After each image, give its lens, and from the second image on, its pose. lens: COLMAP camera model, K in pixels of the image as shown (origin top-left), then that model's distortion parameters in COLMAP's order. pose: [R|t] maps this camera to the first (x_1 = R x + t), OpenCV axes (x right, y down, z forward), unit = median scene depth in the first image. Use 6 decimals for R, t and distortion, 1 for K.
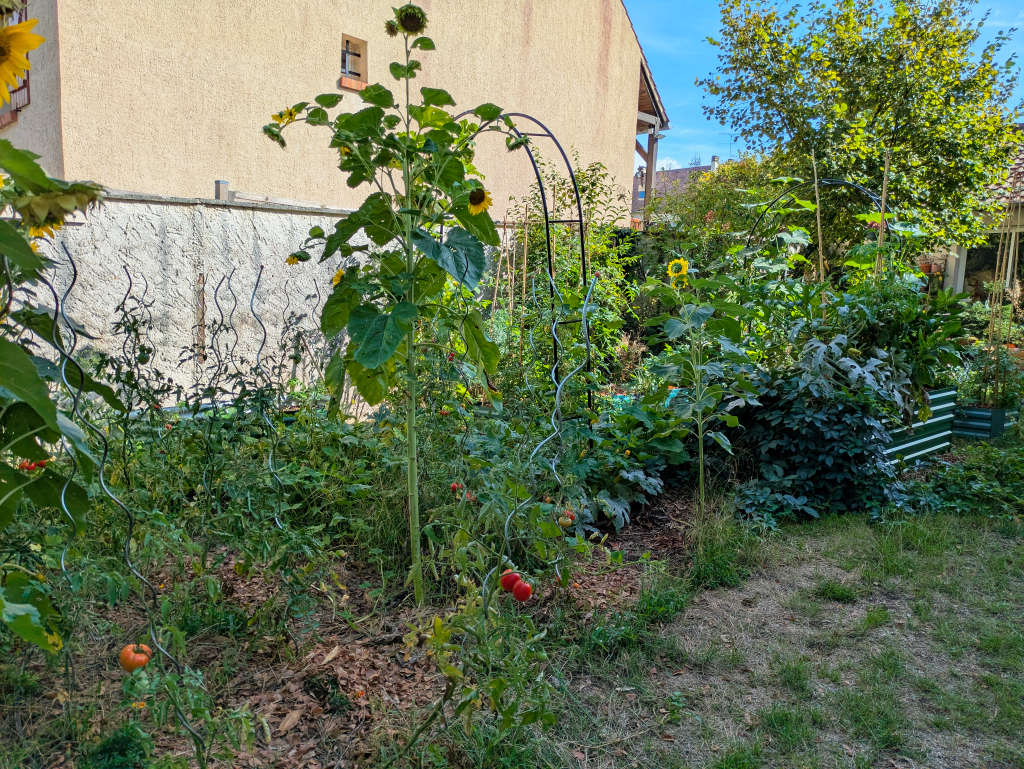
lens RADIAL K [[770.8, 0, 512.0], [0, 770.8, 384.5], [0, 0, 1]] dist [0.055579, -0.052067]
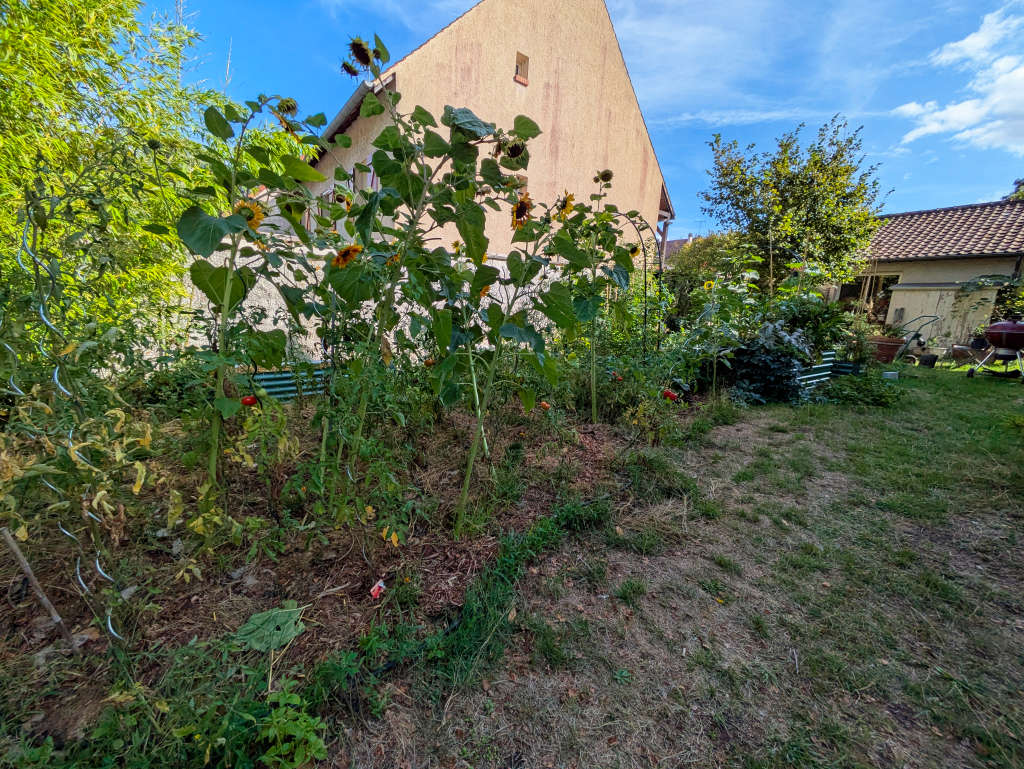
lens RADIAL K [[415.5, 0, 510.8], [0, 415.5, 380.0], [0, 0, 1]] dist [-0.000233, 0.000013]
pose [[0.991343, 0.038829, -0.125422, -0.095608], [-0.032430, 0.998085, 0.052668, 0.039121], [0.127227, -0.048145, 0.990704, -0.132374]]
